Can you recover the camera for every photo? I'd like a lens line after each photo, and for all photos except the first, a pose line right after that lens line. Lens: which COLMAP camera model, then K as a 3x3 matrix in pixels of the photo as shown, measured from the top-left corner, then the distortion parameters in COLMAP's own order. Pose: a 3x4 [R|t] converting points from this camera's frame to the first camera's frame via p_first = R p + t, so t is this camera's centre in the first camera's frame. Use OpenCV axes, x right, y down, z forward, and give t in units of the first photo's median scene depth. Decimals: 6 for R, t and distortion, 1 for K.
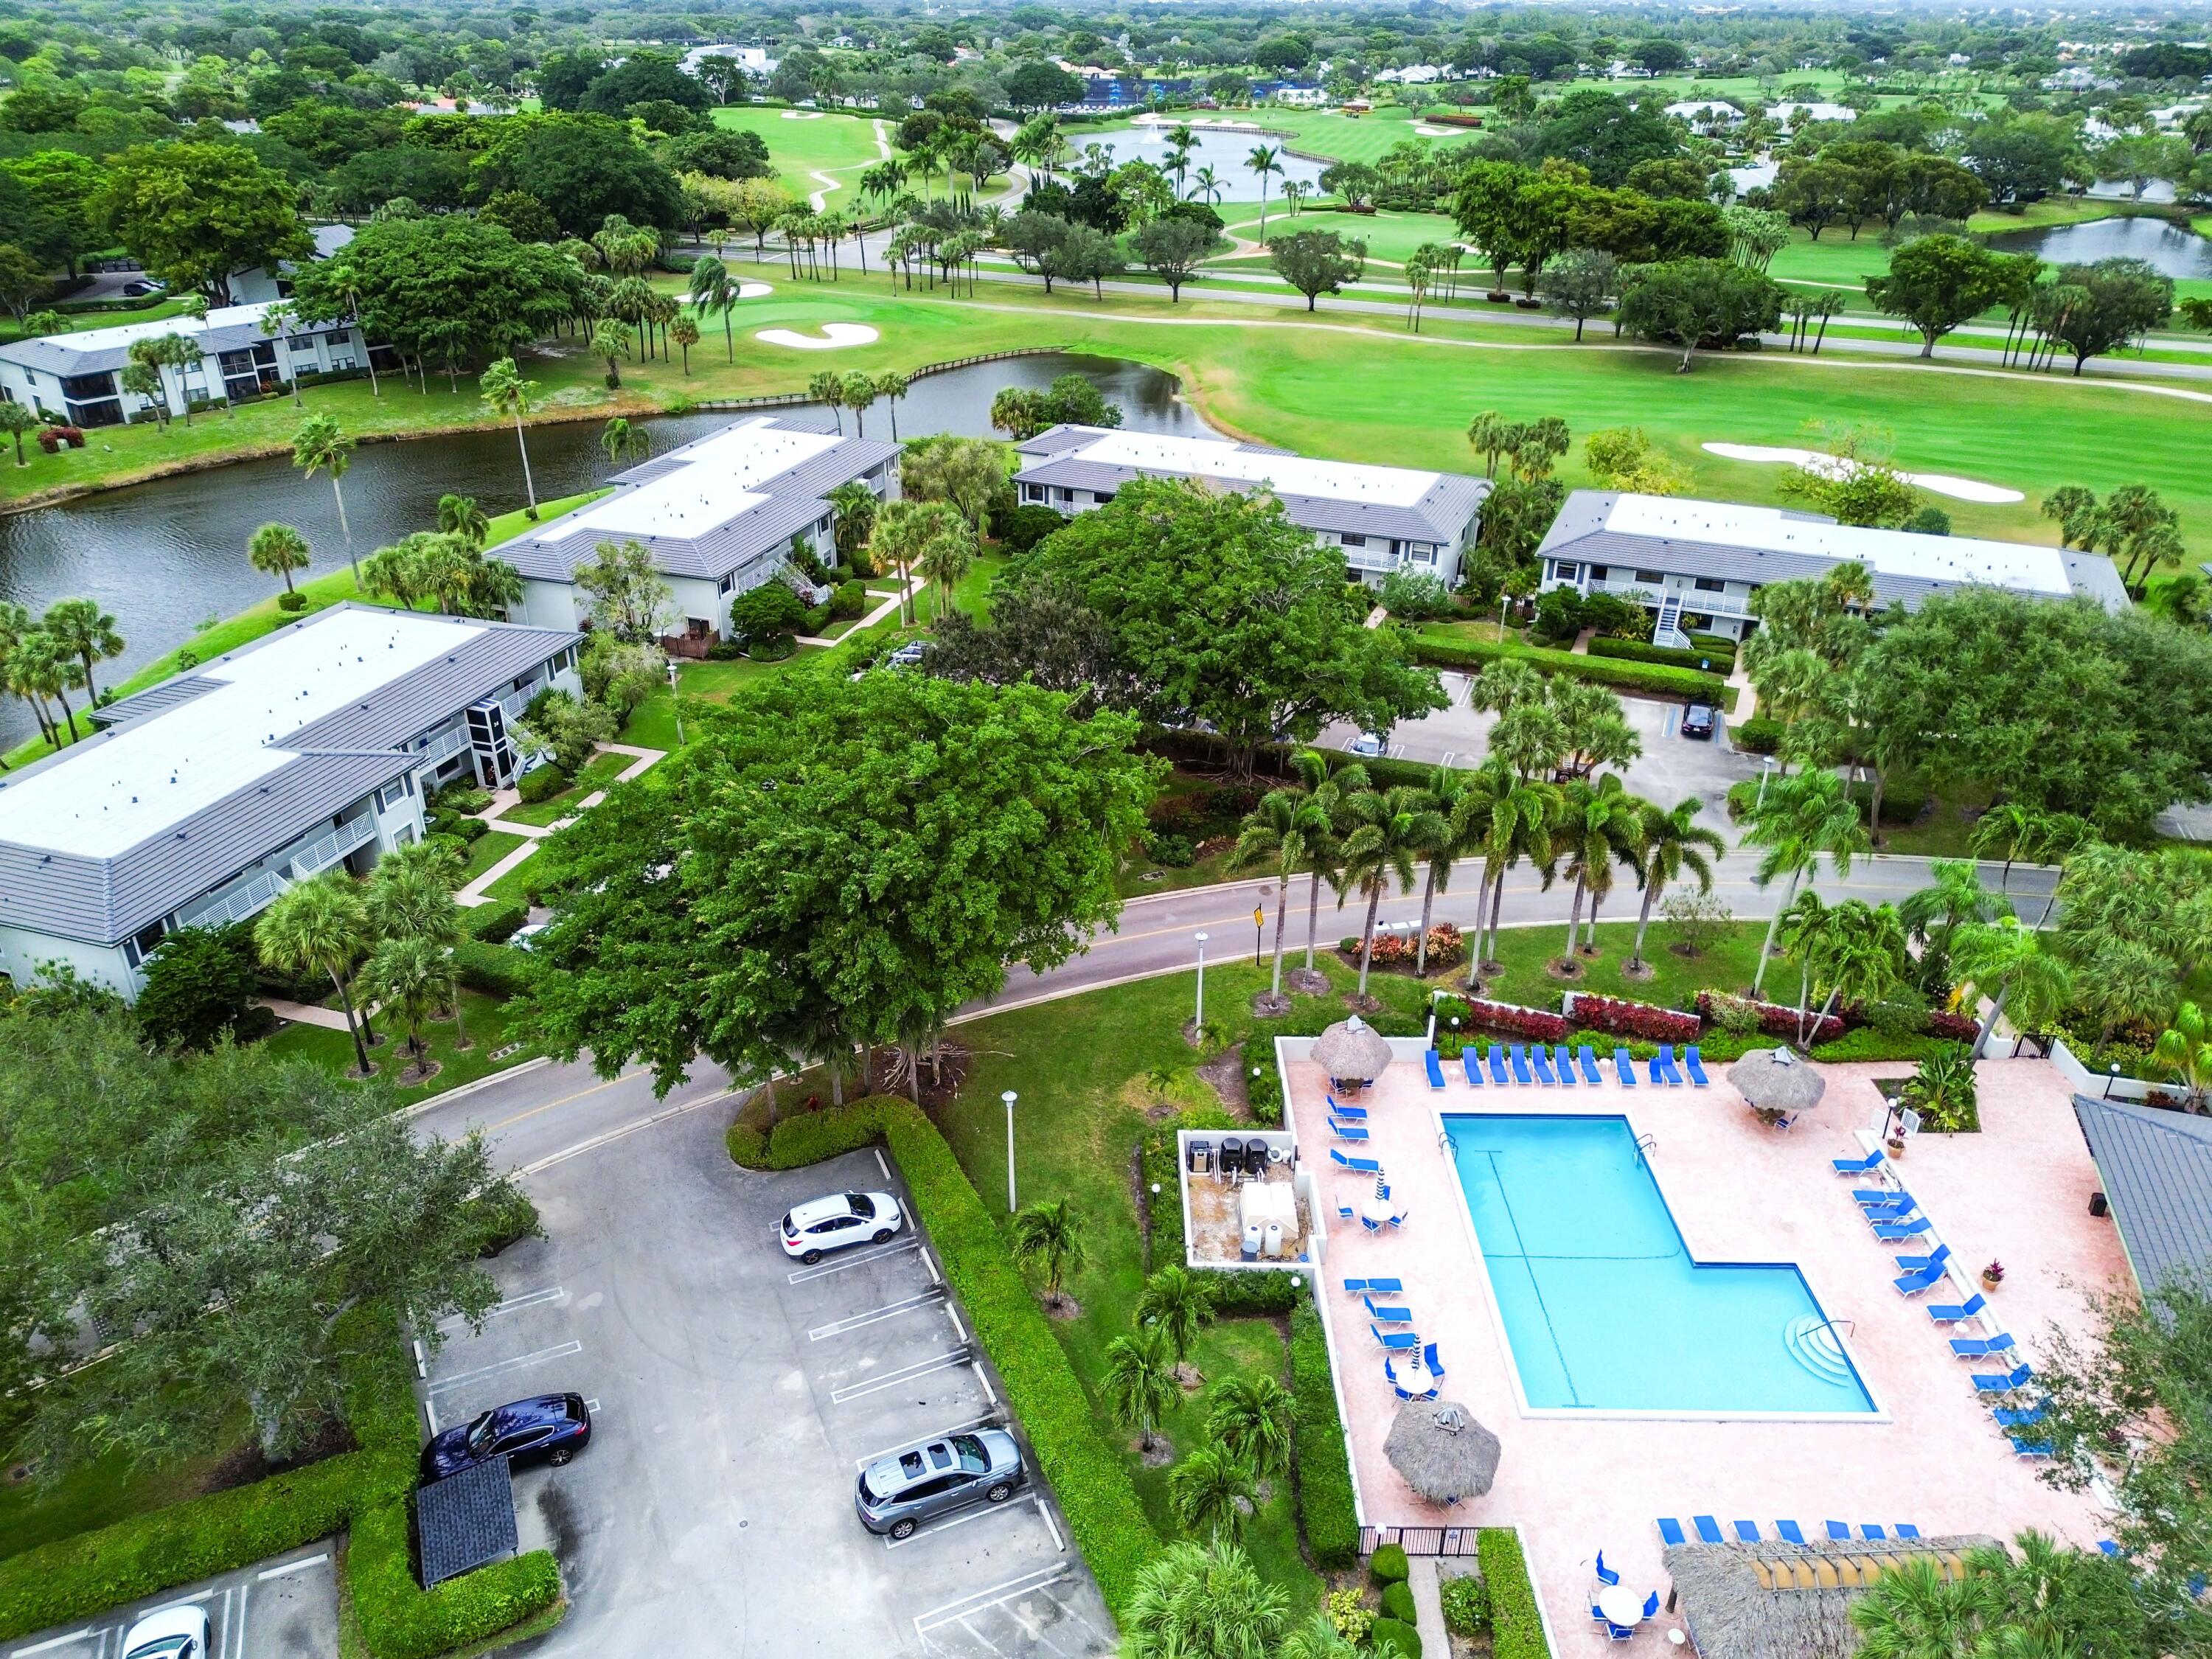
lens RADIAL K [[1554.1, 0, 1107.1], [0, 1554.1, 816.4], [0, 0, 1]] dist [0.060403, -0.032672]
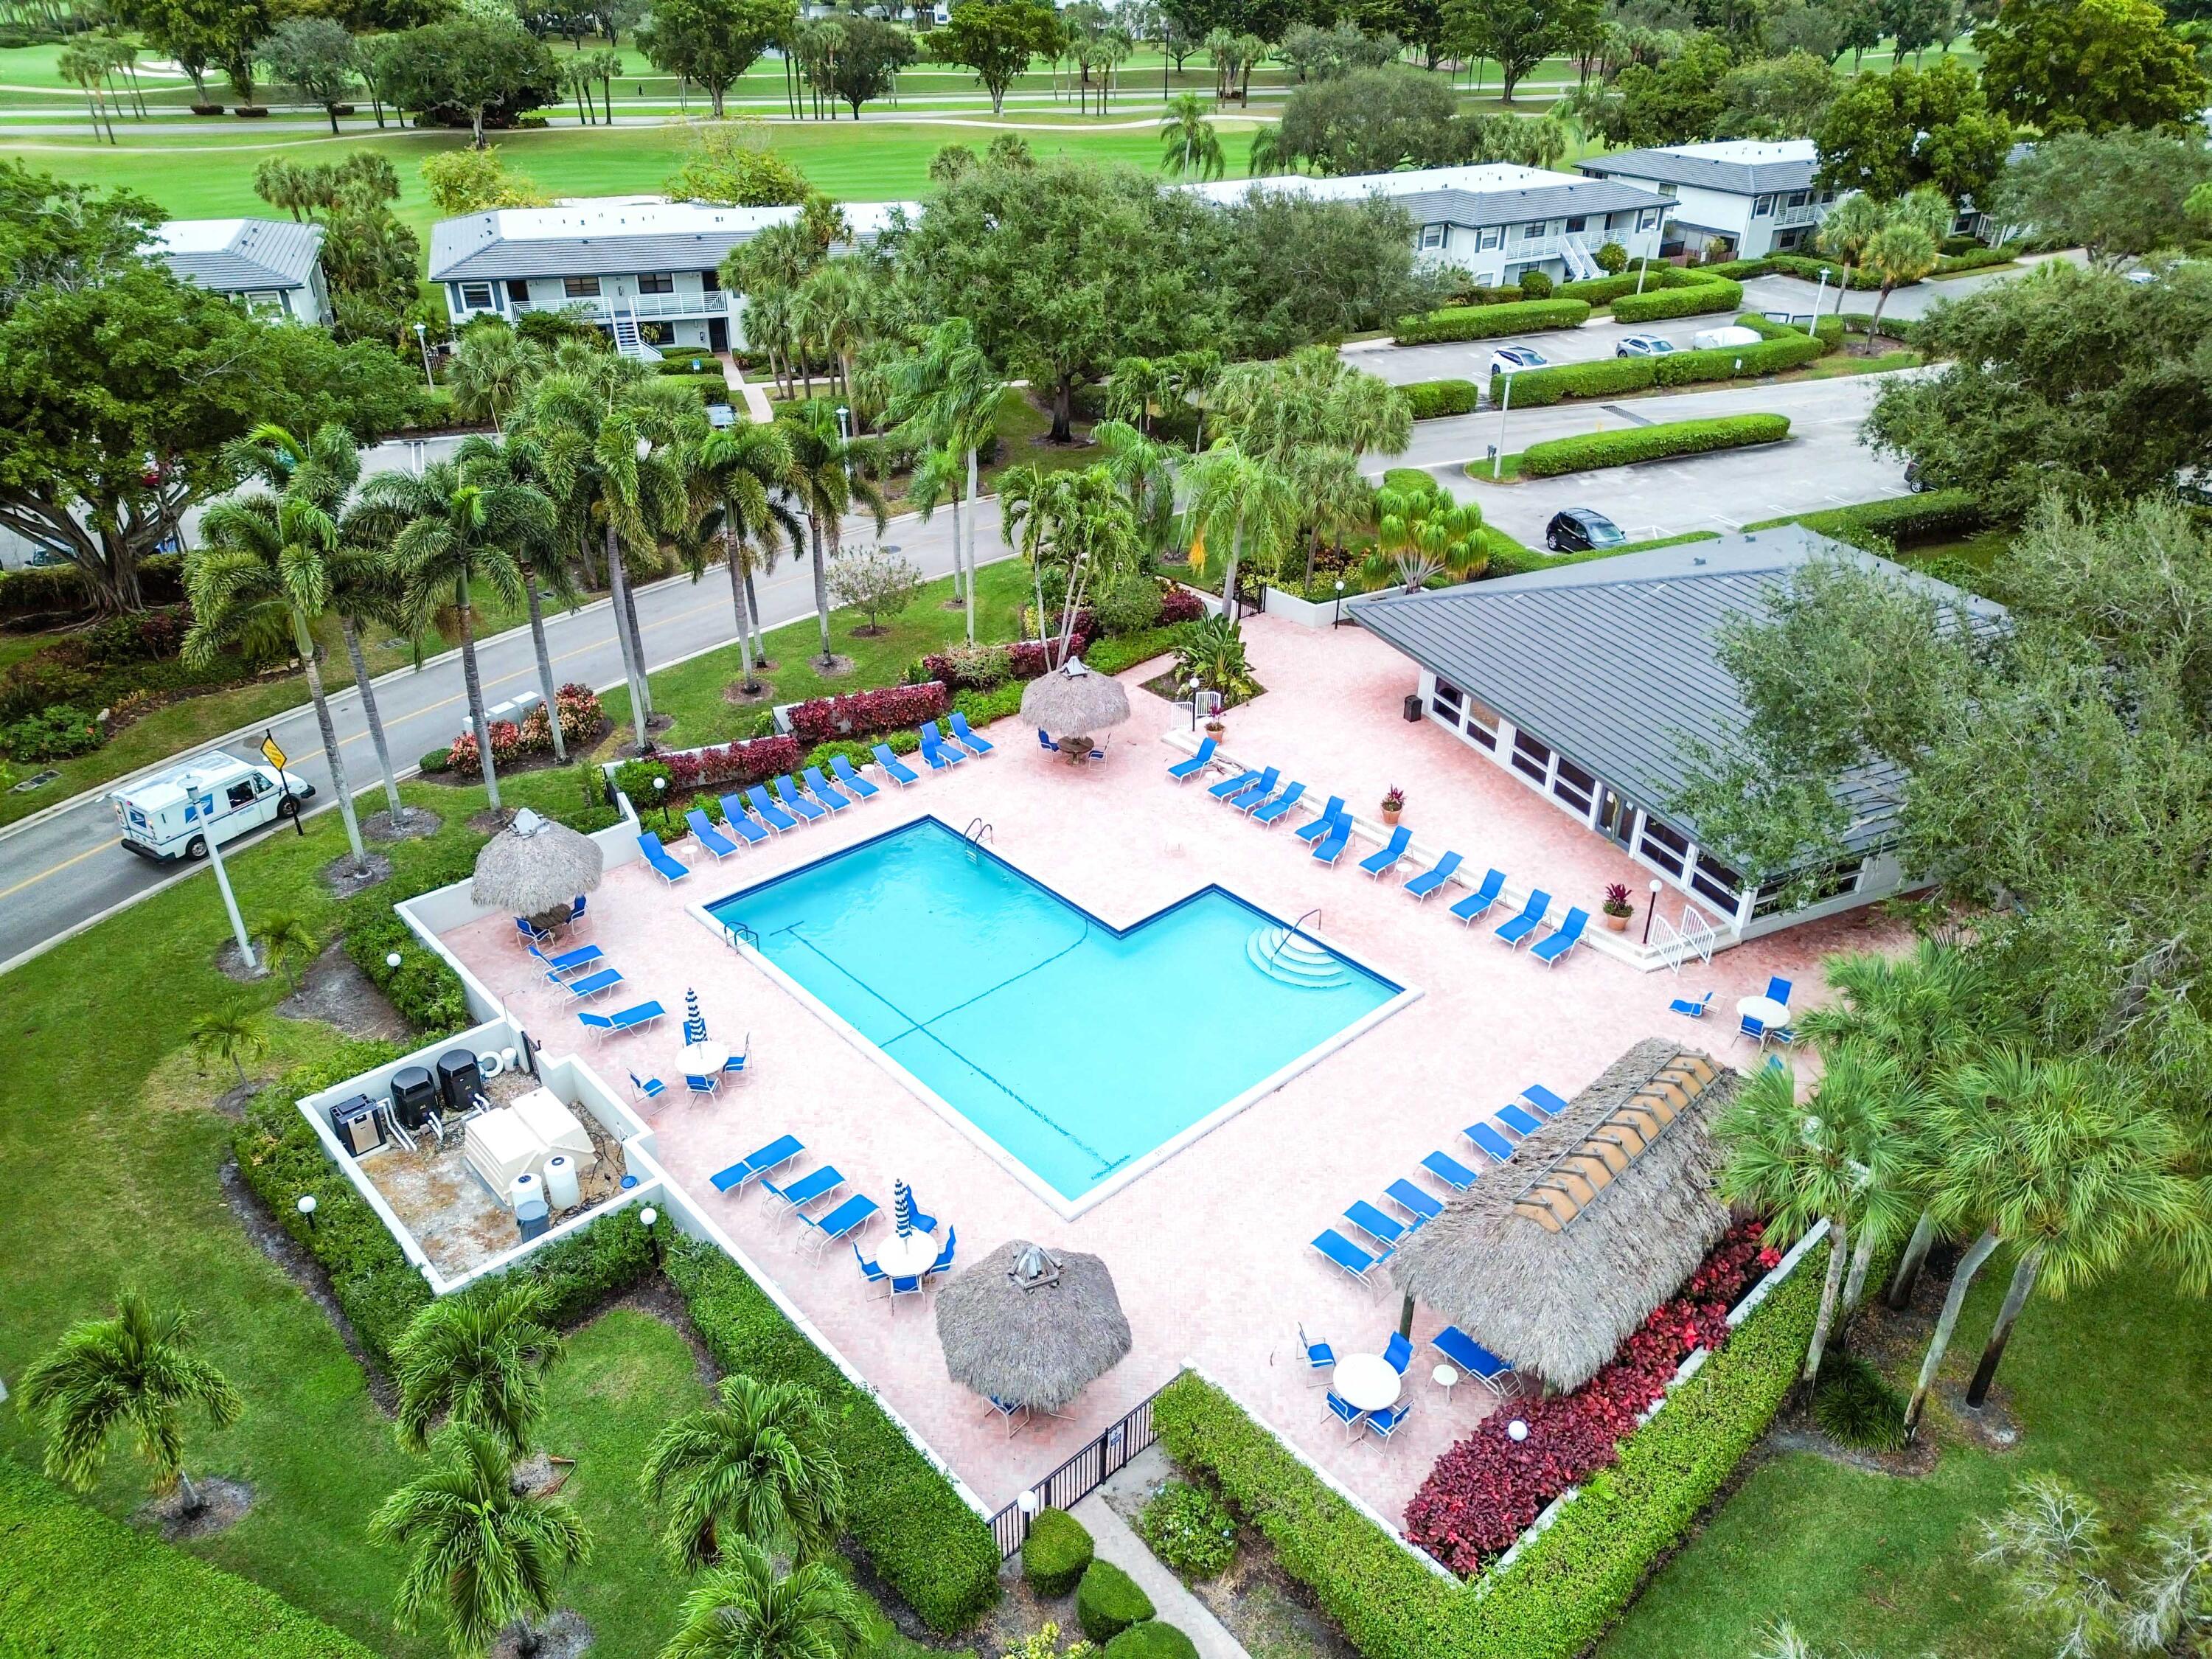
lens RADIAL K [[1554.1, 0, 1123.1], [0, 1554.1, 841.4], [0, 0, 1]] dist [0.060403, -0.032672]
pose [[0.737850, -0.344836, 0.580228, -0.029228], [0.303247, 0.937360, 0.171458, 0.108411], [-0.603008, 0.049442, 0.796202, 0.379455]]
